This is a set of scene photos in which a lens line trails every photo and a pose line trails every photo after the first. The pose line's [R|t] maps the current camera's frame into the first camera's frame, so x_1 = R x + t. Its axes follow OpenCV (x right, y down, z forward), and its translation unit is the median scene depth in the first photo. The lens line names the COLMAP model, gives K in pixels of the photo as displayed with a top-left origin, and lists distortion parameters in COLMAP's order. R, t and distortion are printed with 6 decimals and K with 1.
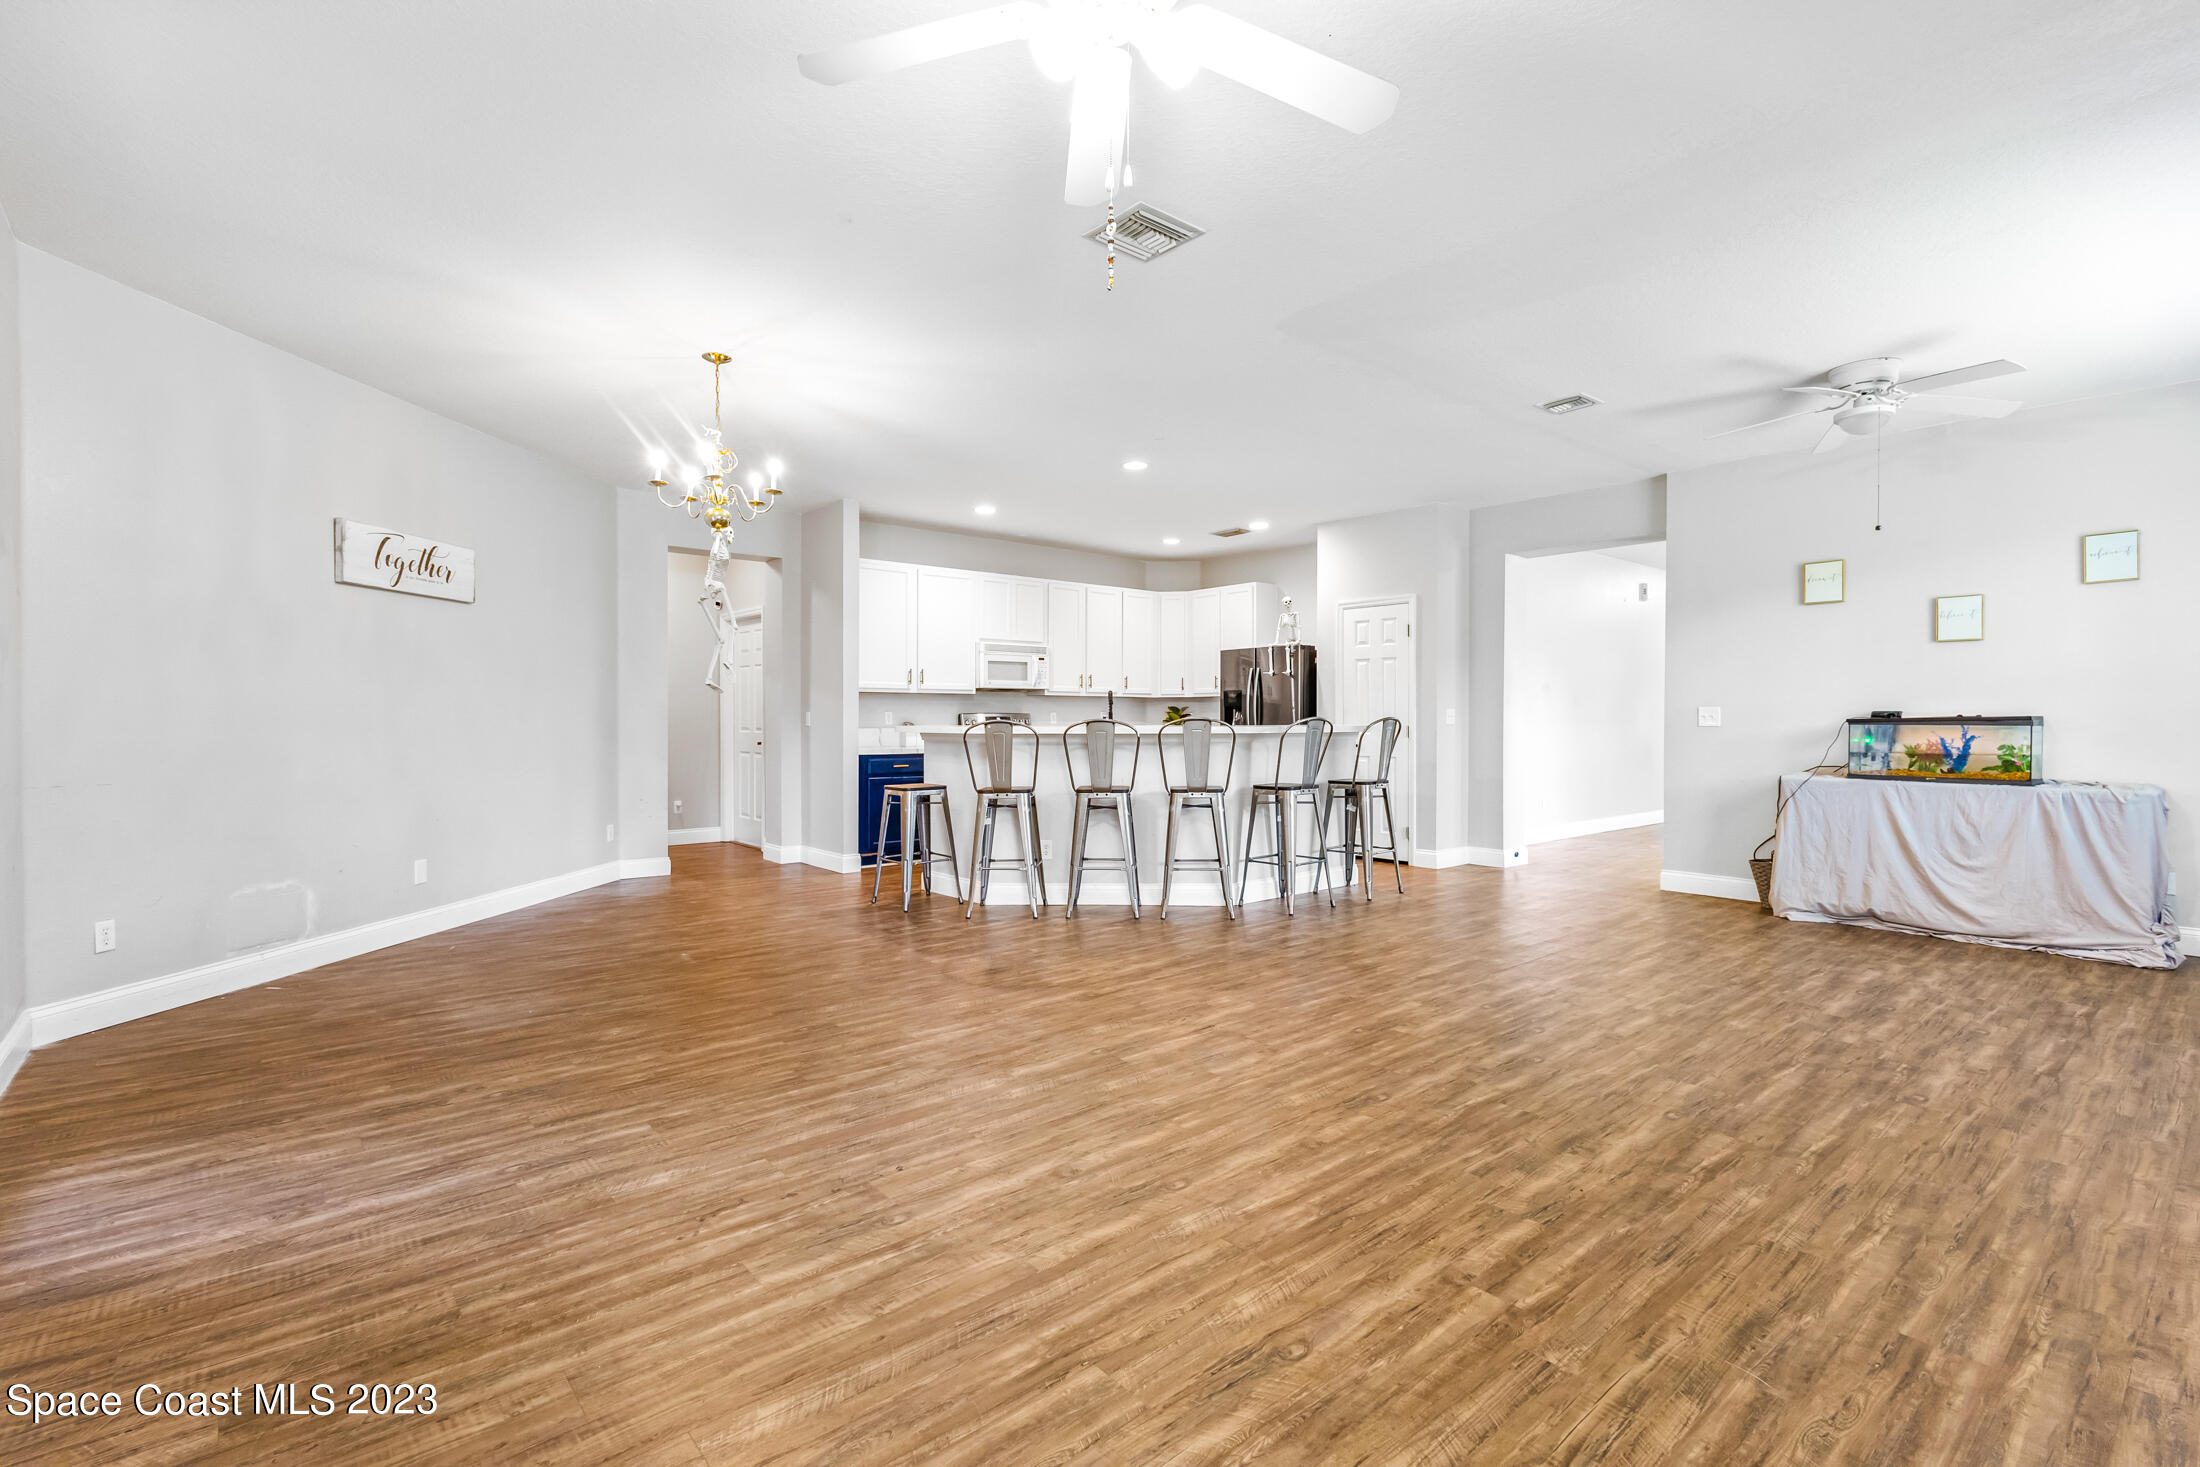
lens RADIAL K [[1032.3, 0, 1086.7], [0, 1032.3, 730.1], [0, 0, 1]] dist [0.004276, -0.001503]
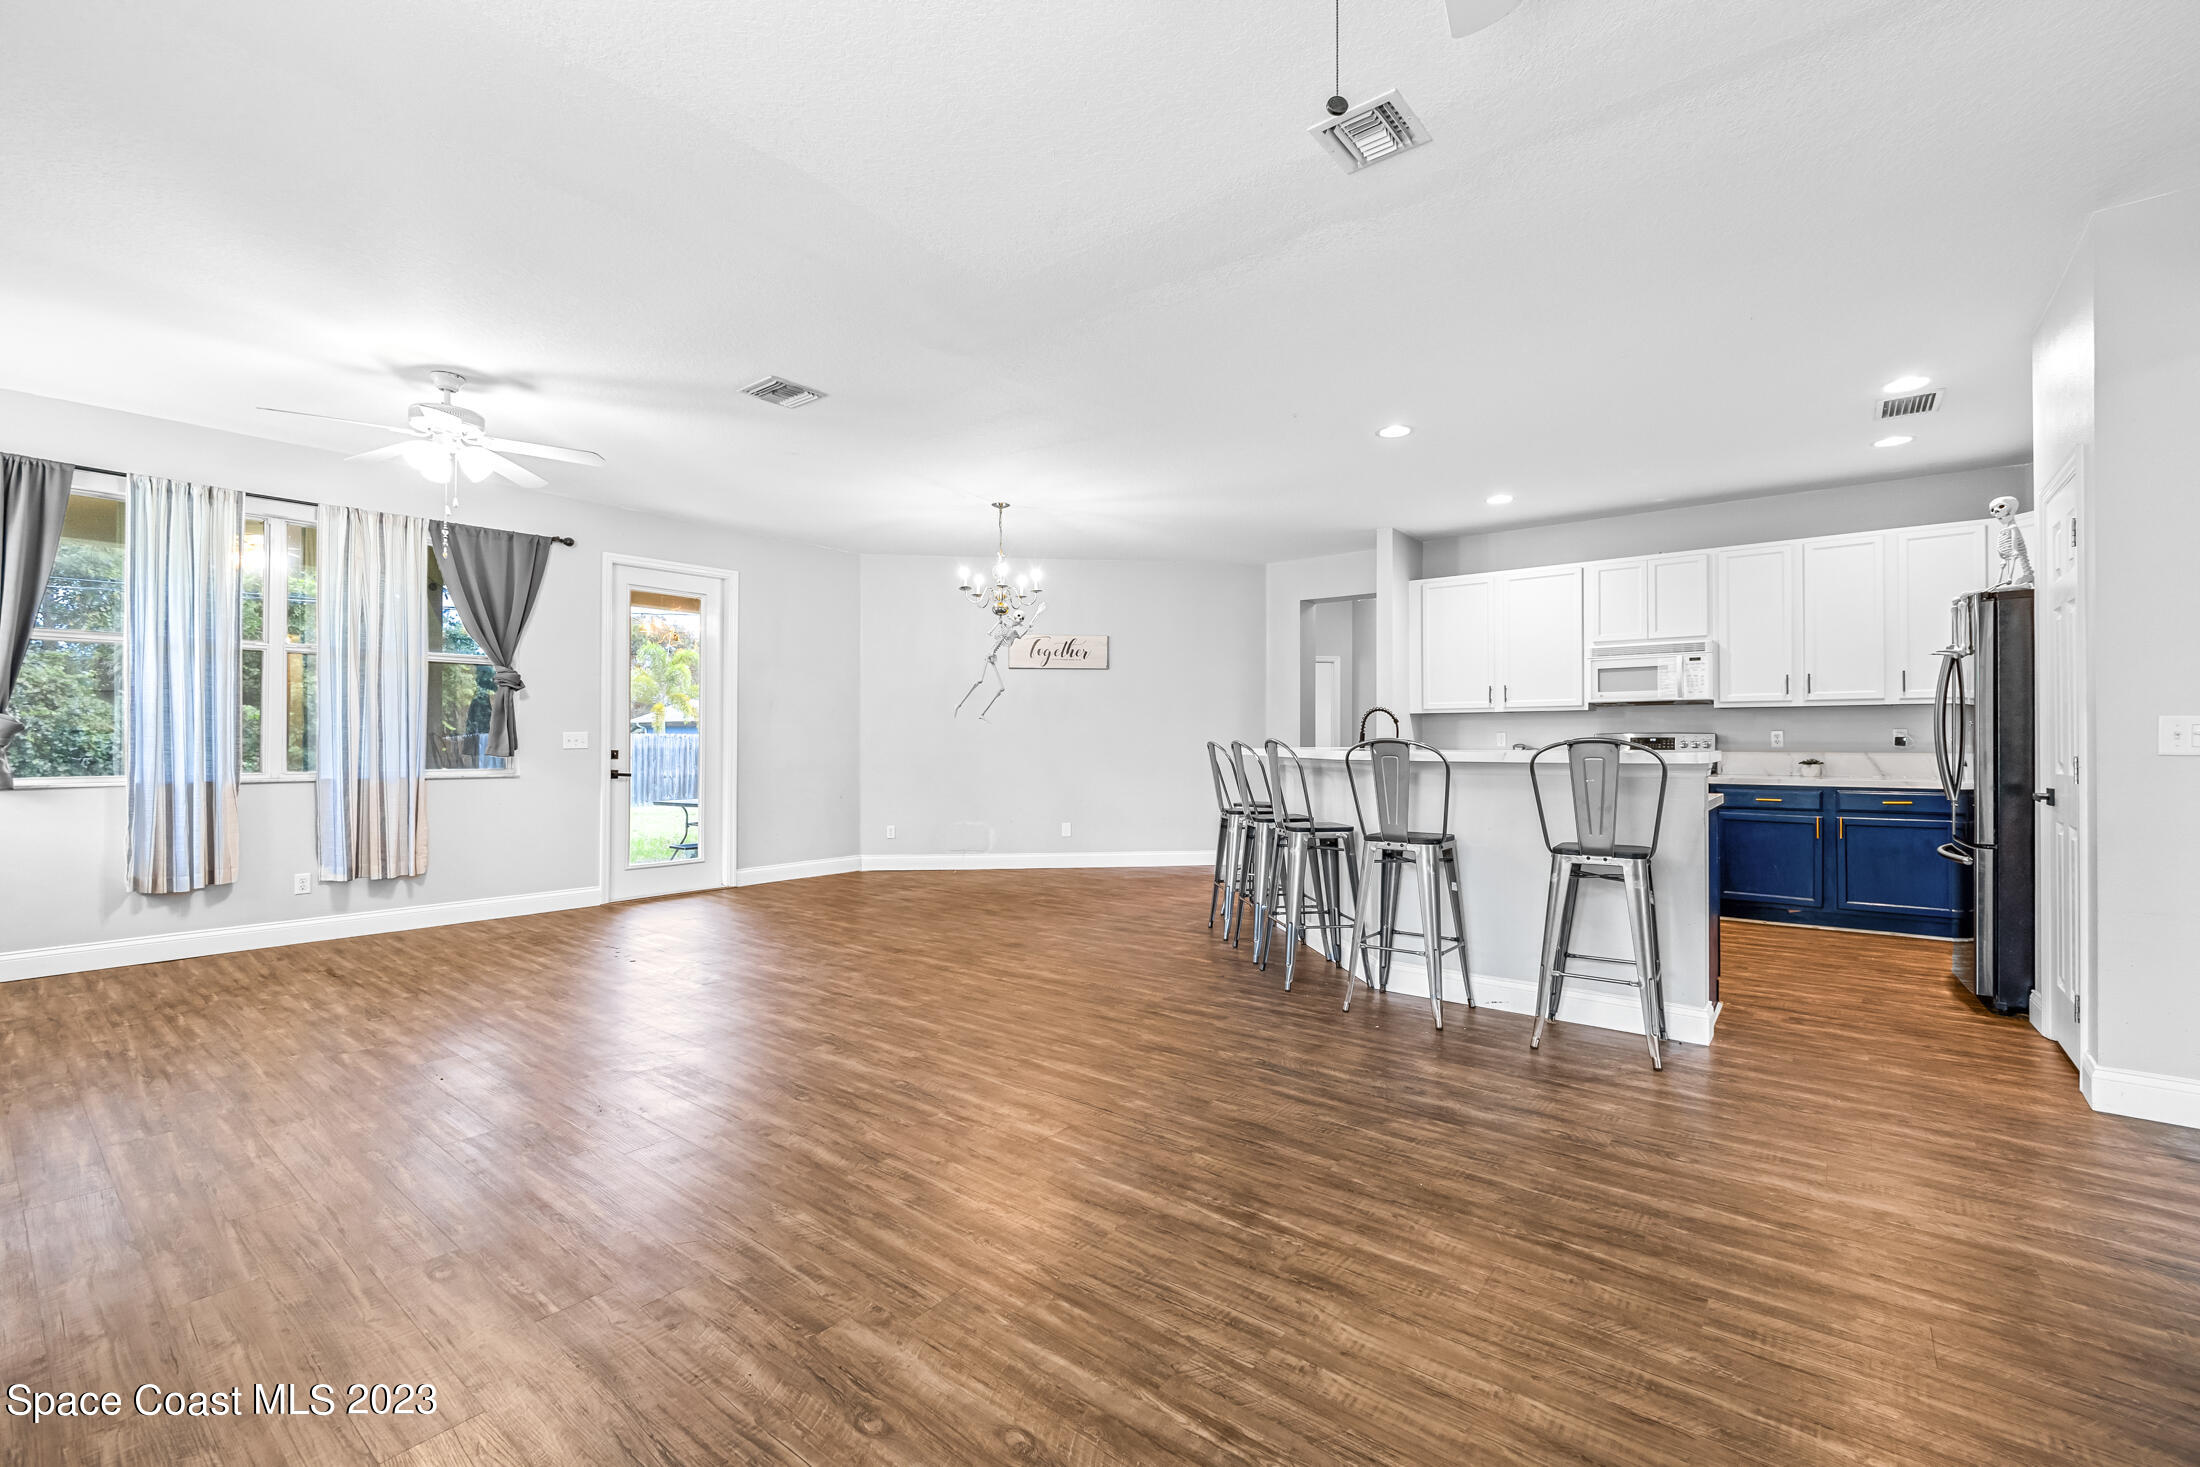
lens RADIAL K [[935.0, 0, 1098.4], [0, 935.0, 735.8], [0, 0, 1]] dist [-0.001001, -0.000060]
pose [[0.179092, -0.004550, -0.983822, 0.840092], [-0.009679, 0.999933, -0.006387, -0.009074], [0.983785, 0.010666, 0.179036, 0.732421]]
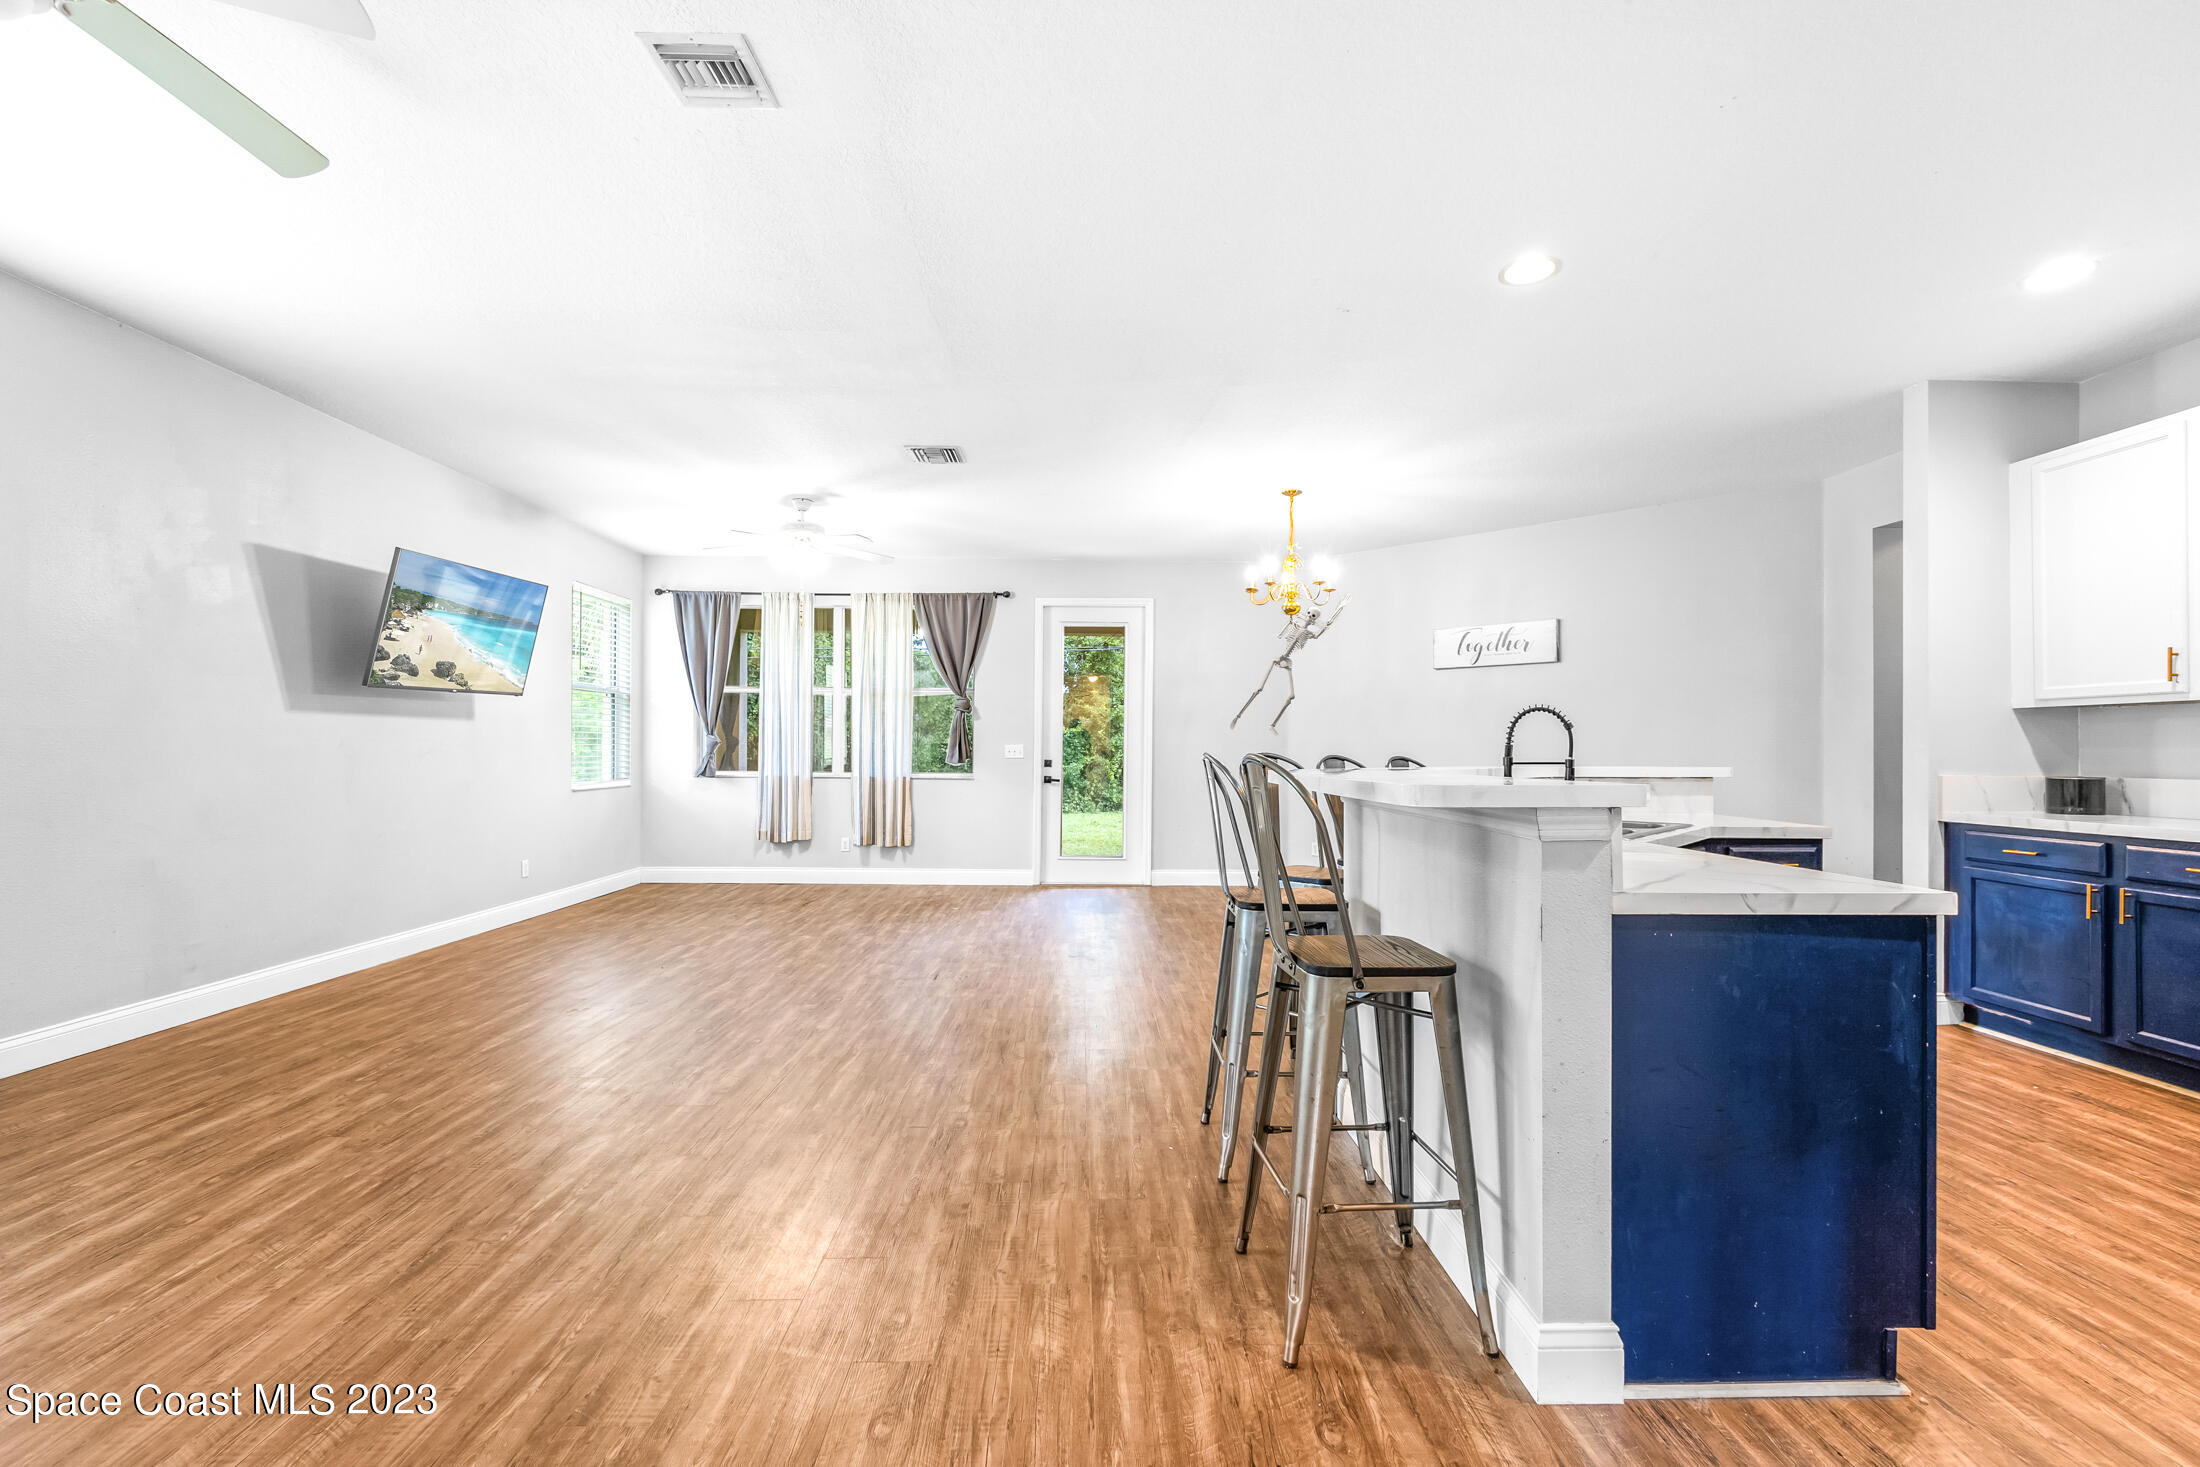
lens RADIAL K [[935.0, 0, 1085.1], [0, 935.0, 747.4], [0, 0, 1]] dist [-0.001001, -0.000060]
pose [[-0.652890, -0.007222, -0.757418, 0.621606], [-0.013926, 0.999900, 0.002470, -0.015989], [0.757325, 0.012160, -0.652925, 1.313007]]
